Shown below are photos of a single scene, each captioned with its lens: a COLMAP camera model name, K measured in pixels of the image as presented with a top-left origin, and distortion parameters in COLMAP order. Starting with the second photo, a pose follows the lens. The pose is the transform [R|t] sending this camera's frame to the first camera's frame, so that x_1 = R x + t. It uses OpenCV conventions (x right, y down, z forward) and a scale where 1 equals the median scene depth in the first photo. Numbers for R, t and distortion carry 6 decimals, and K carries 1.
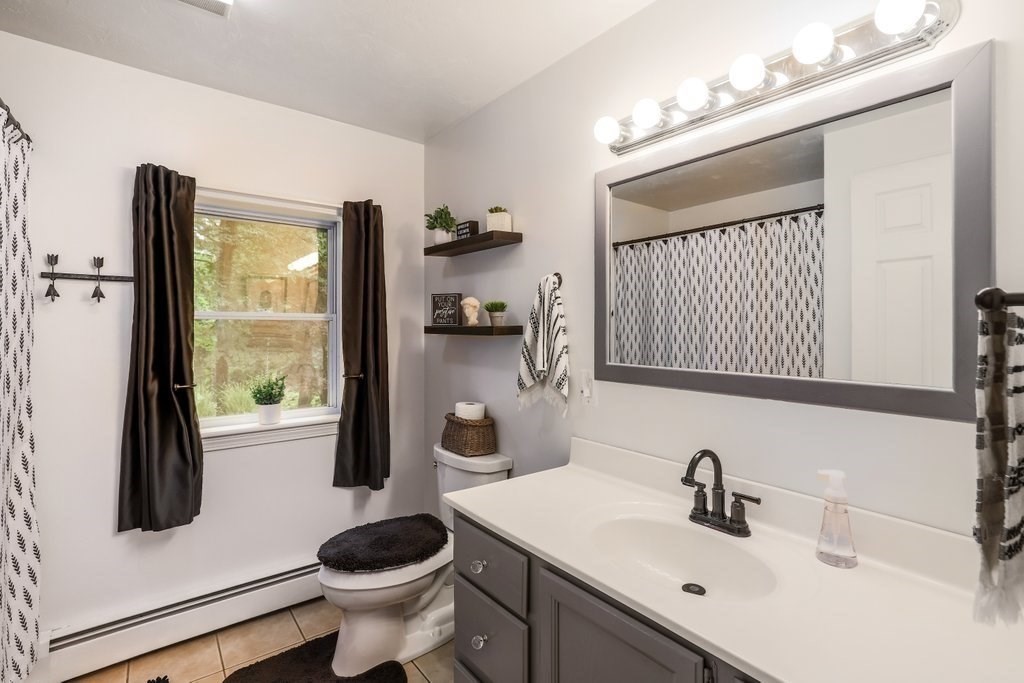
lens RADIAL K [[481.2, 0, 512.3], [0, 481.2, 332.0], [0, 0, 1]] dist [-0.039605, 0.009266]
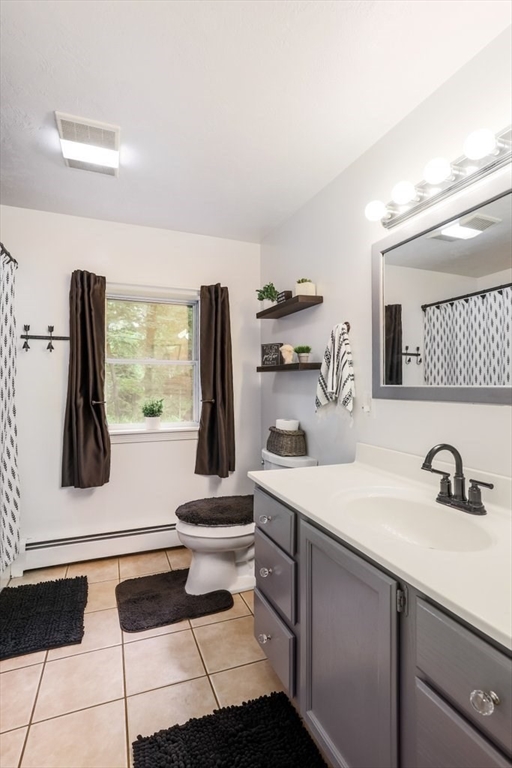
lens RADIAL K [[351.6, 0, 256.0], [0, 351.6, 378.9], [0, 0, 1]] dist [-0.026399, 0.000070]
pose [[0.963247, -0.030563, -0.266873, 0.143918], [0.026903, 0.999487, -0.017362, 0.062861], [0.267267, 0.009544, 0.963575, -0.020676]]
